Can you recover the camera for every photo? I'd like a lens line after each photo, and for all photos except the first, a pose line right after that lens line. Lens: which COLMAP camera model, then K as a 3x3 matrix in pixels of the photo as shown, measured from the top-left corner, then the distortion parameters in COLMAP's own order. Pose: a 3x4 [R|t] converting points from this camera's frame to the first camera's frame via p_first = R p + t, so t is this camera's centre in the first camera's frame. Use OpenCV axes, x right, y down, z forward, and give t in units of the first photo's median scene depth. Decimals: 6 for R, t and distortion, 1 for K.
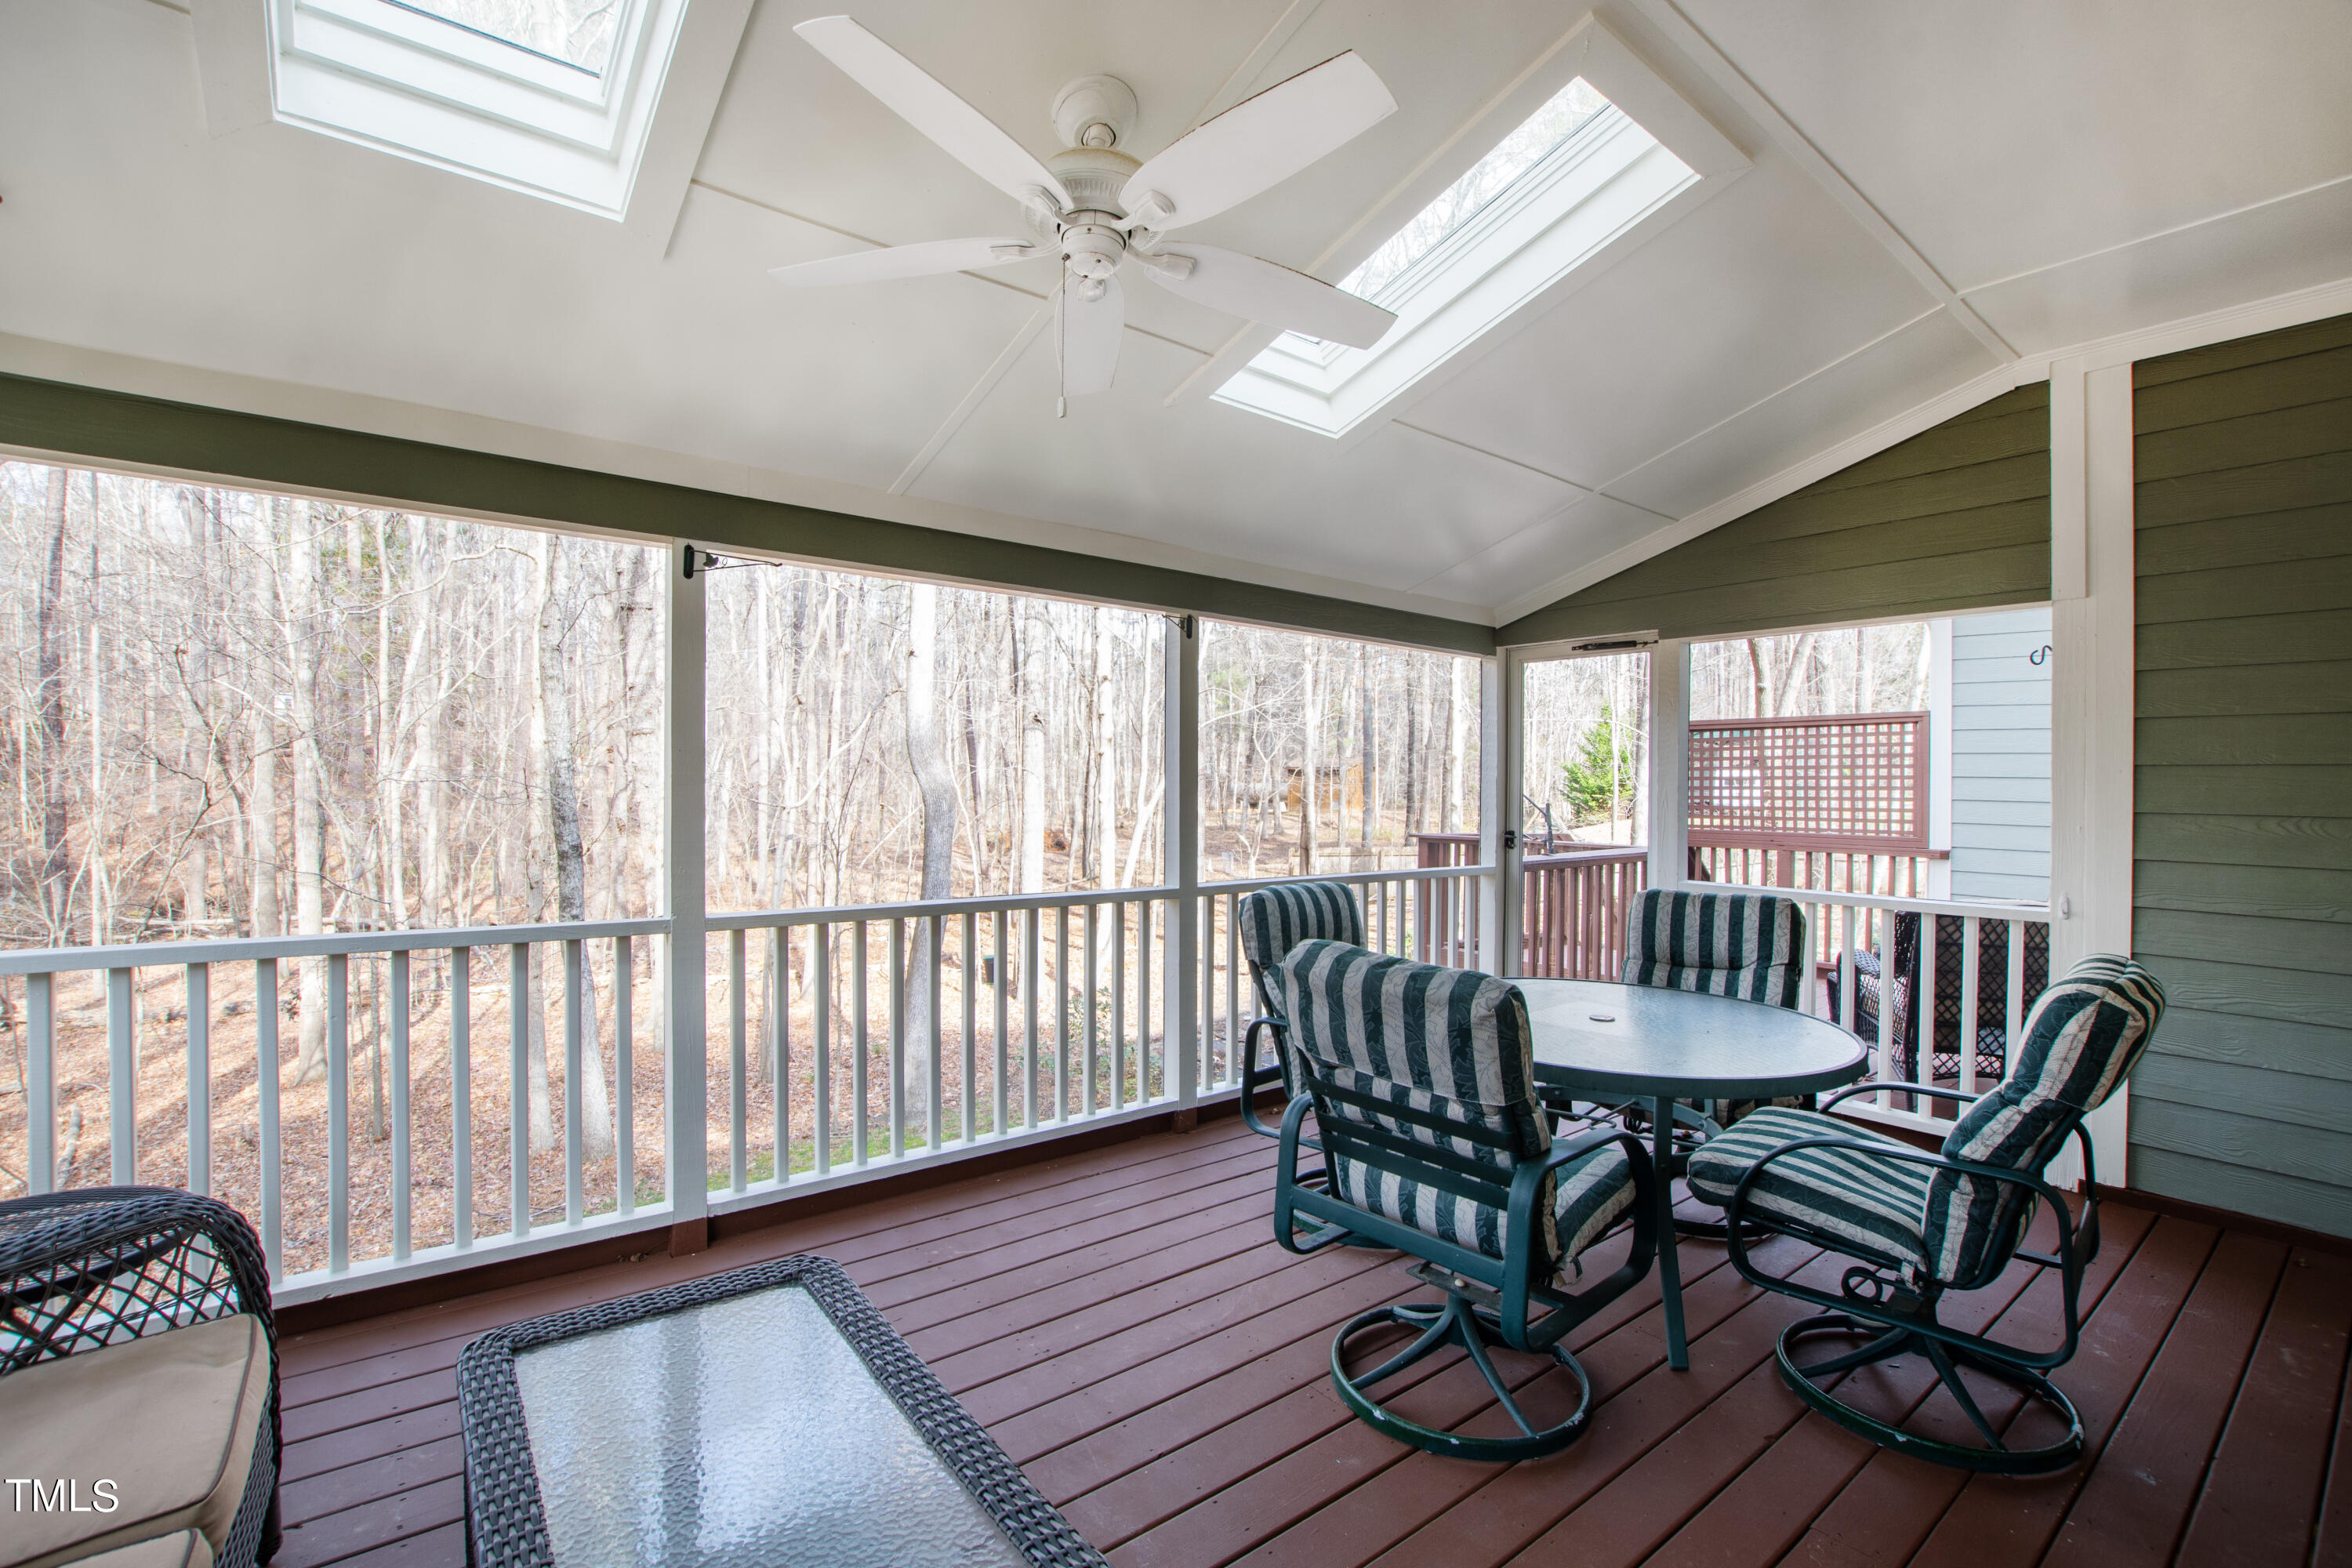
lens RADIAL K [[1015.2, 0, 1168.2], [0, 1015.2, 779.4], [0, 0, 1]] dist [-0.000265, -0.000239]
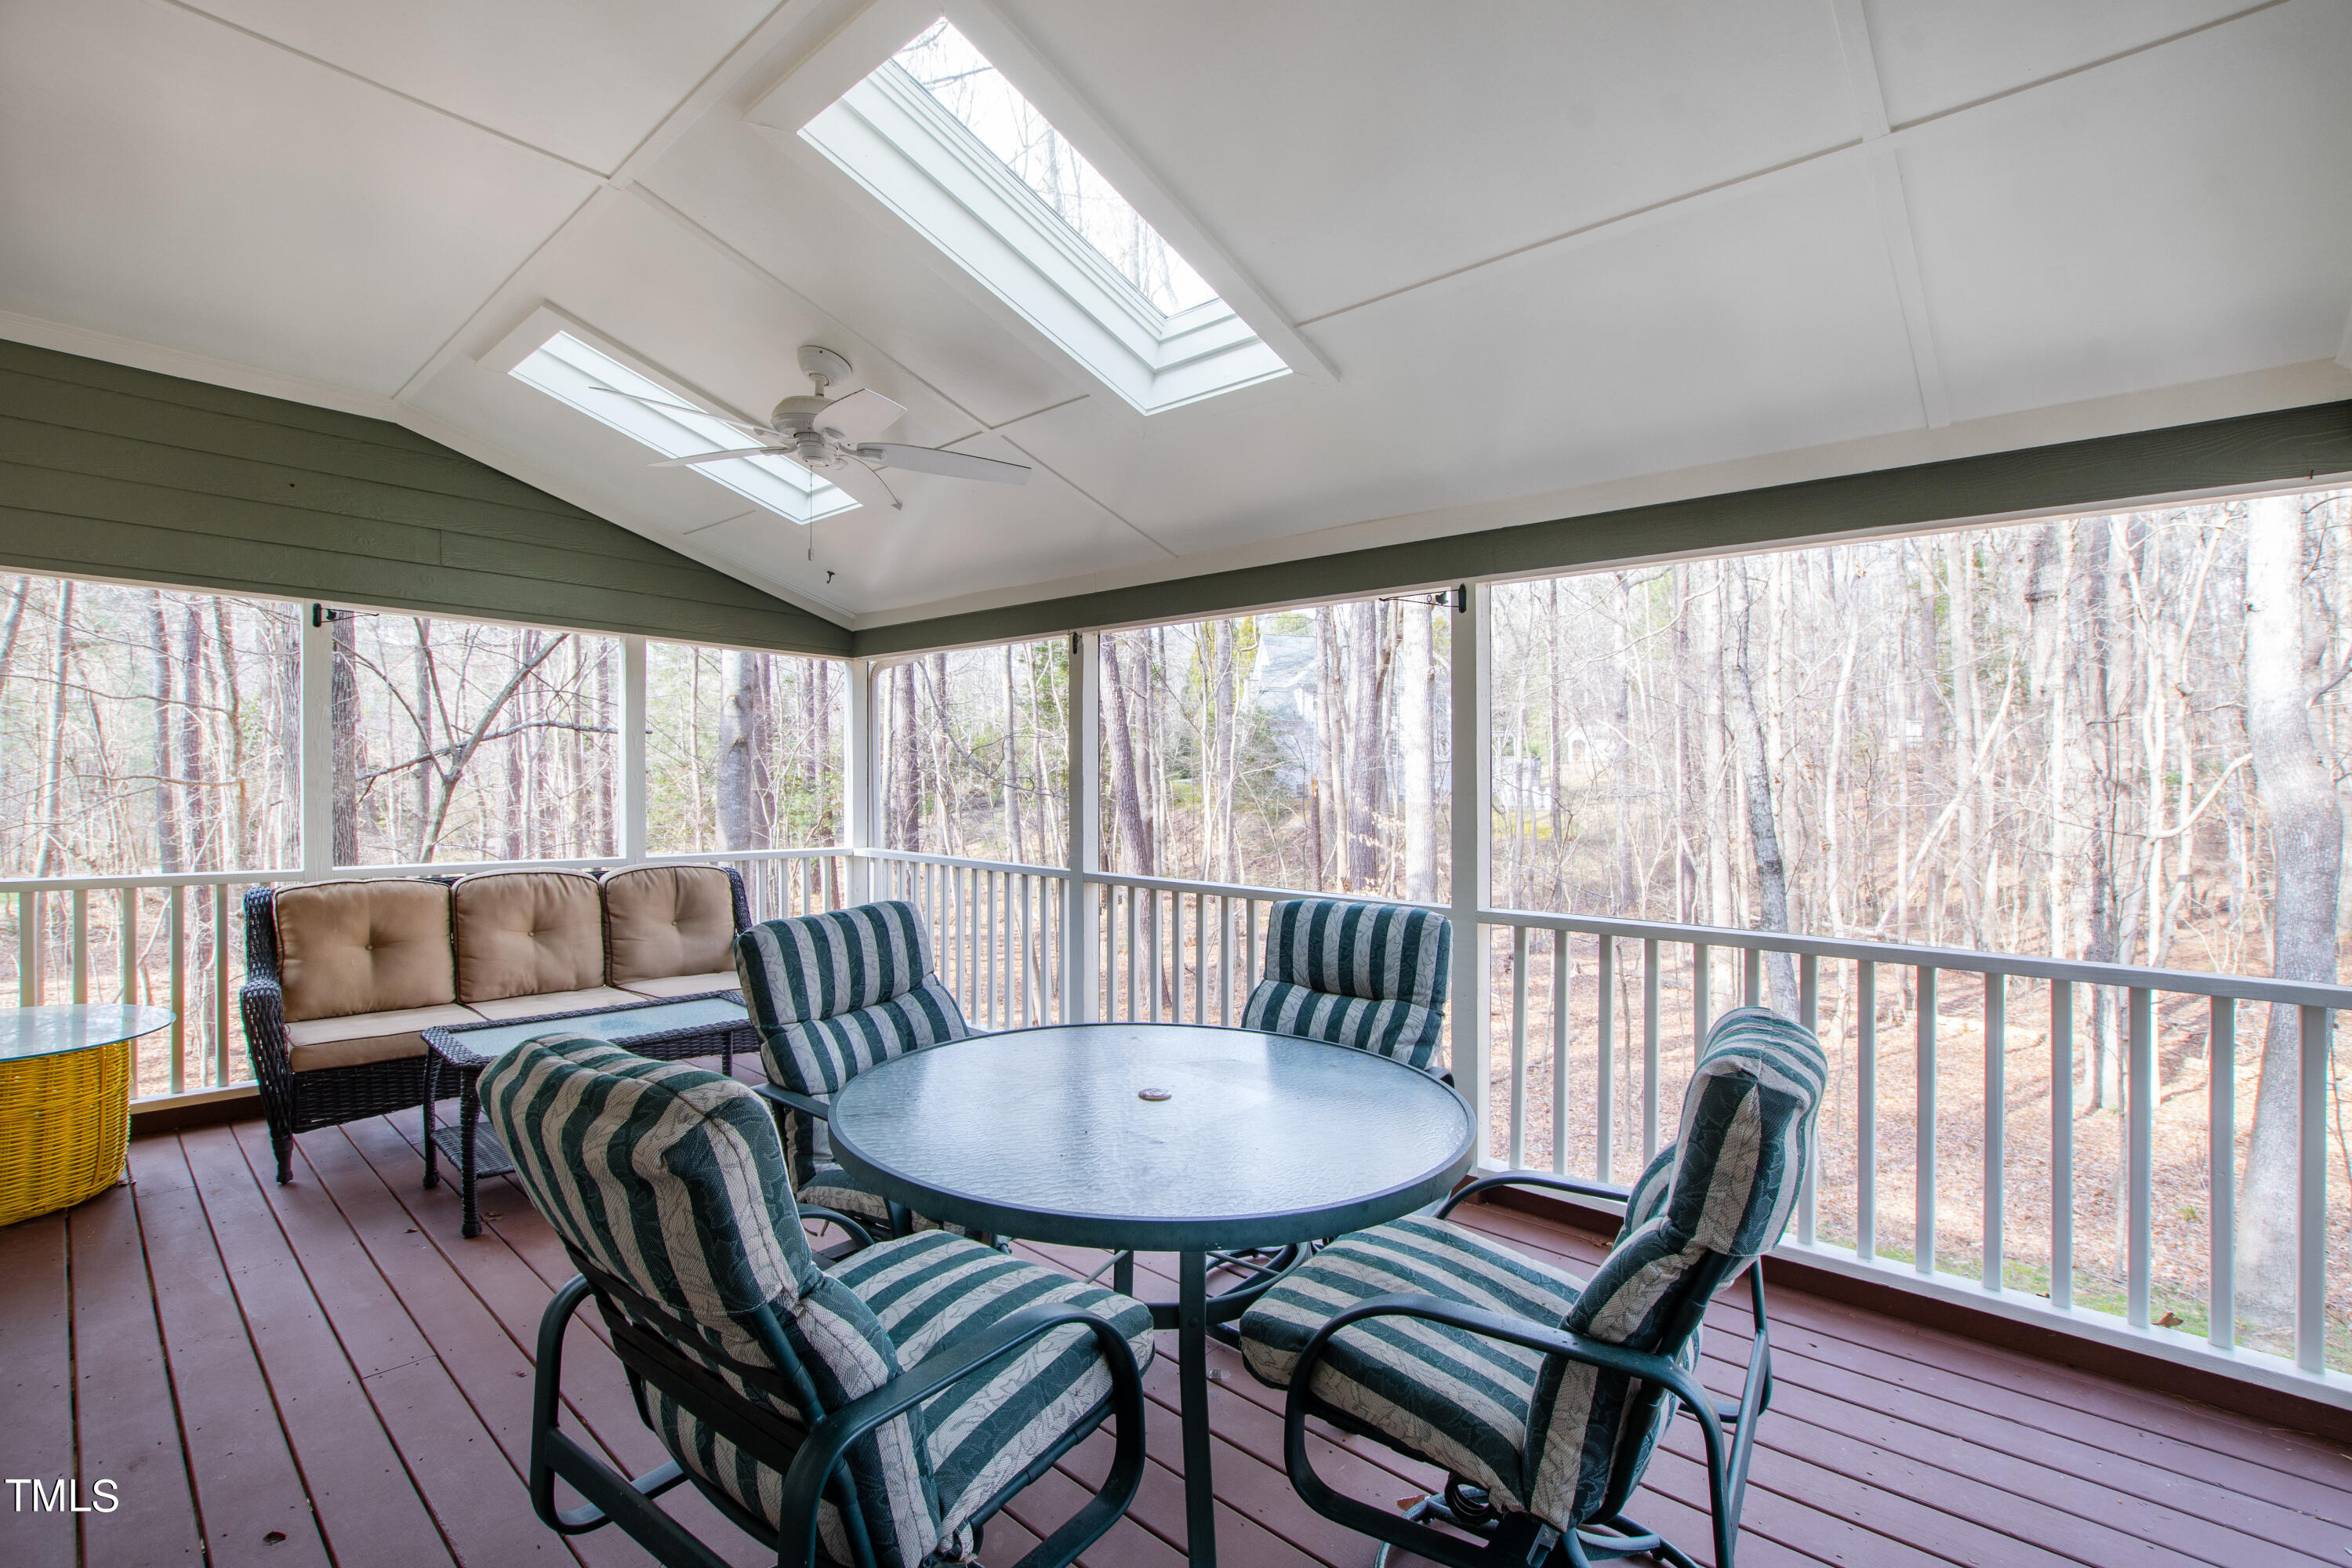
lens RADIAL K [[1015.2, 0, 1168.2], [0, 1015.2, 779.4], [0, 0, 1]] dist [-0.000265, -0.000239]
pose [[0.199957, -0.017194, -0.979654, 0.594339], [-0.000340, 0.999845, -0.017617, 0.012733], [0.979805, 0.003855, 0.199920, 0.448654]]
